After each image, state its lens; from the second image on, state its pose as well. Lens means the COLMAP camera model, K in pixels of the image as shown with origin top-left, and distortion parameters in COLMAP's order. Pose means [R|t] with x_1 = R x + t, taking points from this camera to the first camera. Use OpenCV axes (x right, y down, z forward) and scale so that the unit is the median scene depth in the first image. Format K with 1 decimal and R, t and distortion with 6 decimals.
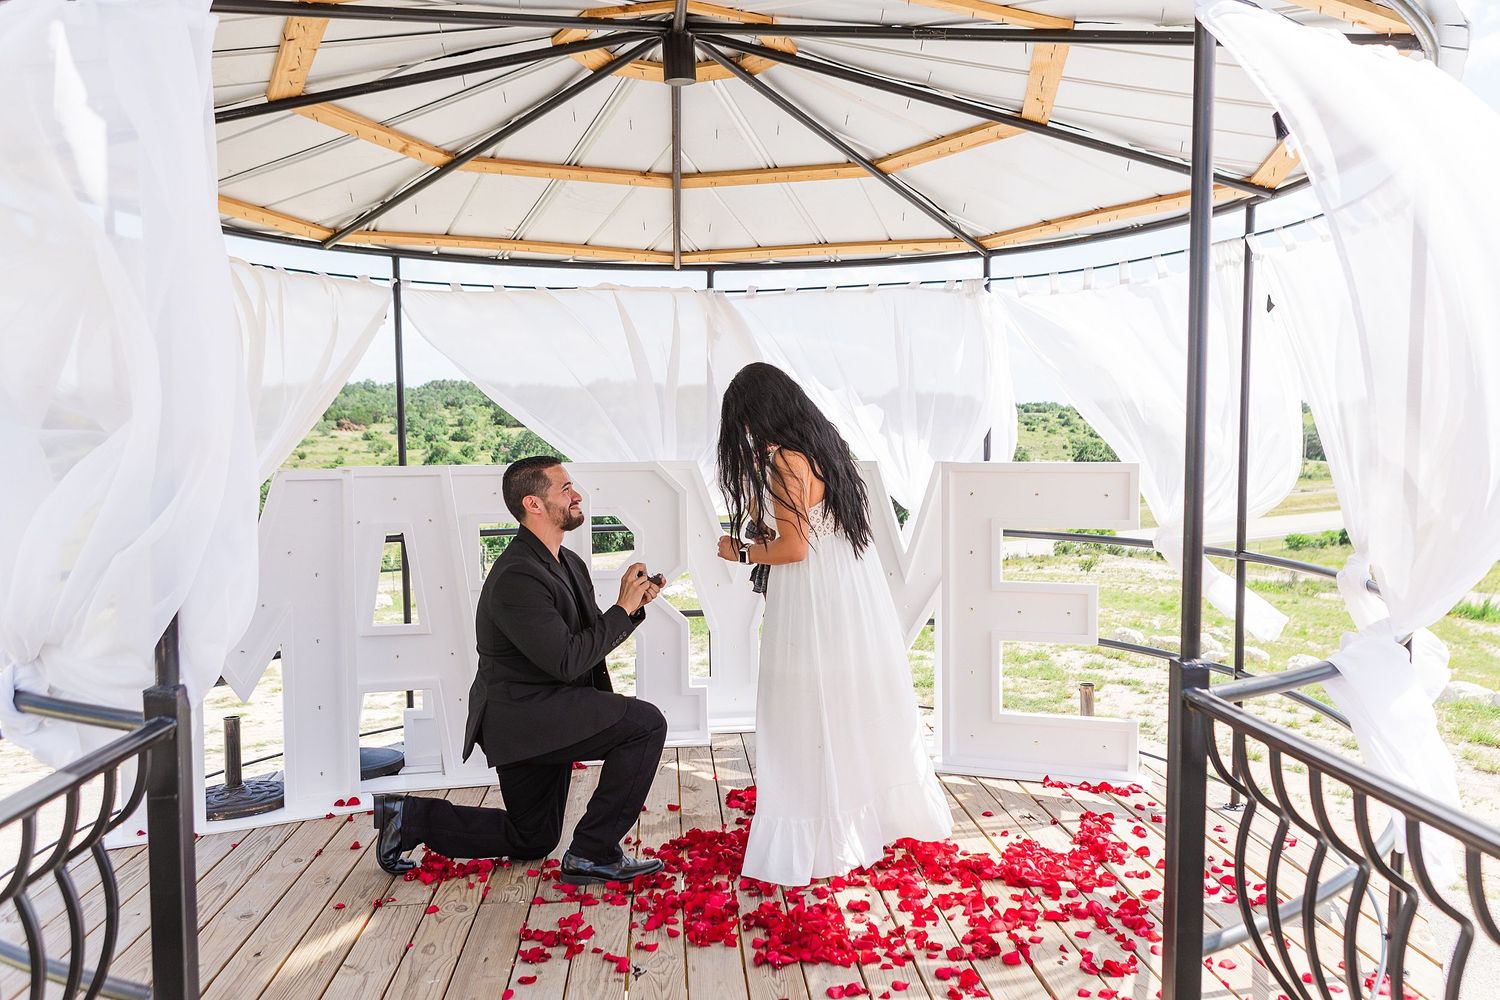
lens RADIAL K [[1143.5, 0, 796.1], [0, 1143.5, 492.3], [0, 0, 1]] dist [0.009313, -0.015132]
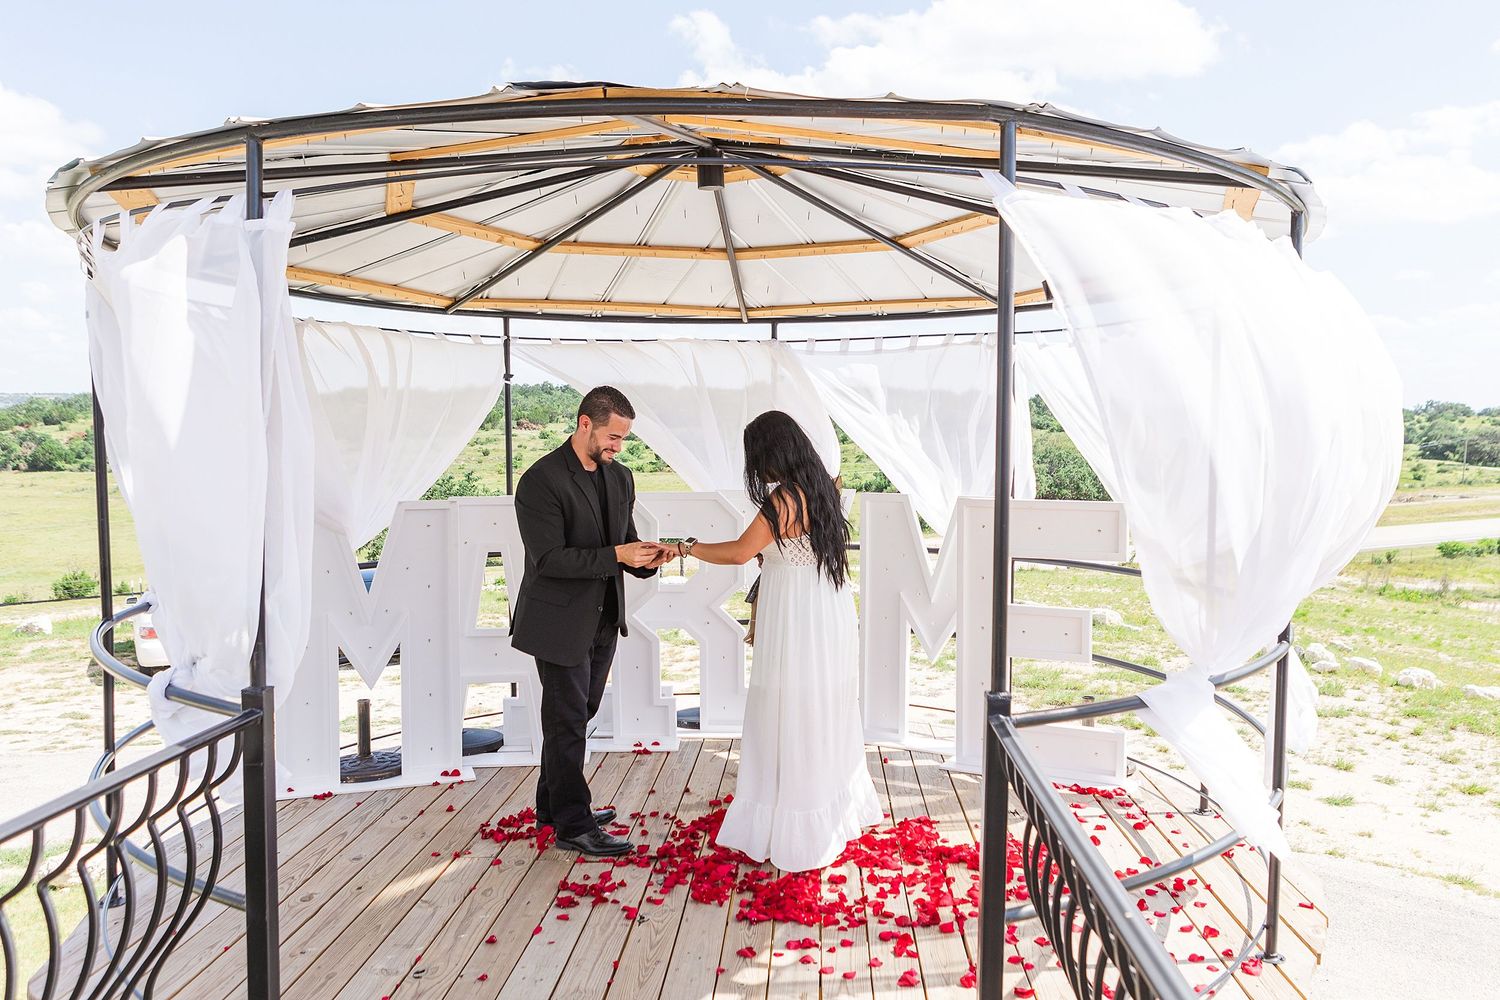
lens RADIAL K [[1099.2, 0, 803.1], [0, 1099.2, 484.8], [0, 0, 1]] dist [-0.019036, 0.012757]
pose [[0.992151, 0.011338, -0.124532, 0.128958], [-0.012094, 0.999913, -0.005319, -0.036989], [0.124461, 0.006783, 0.992201, -0.121250]]
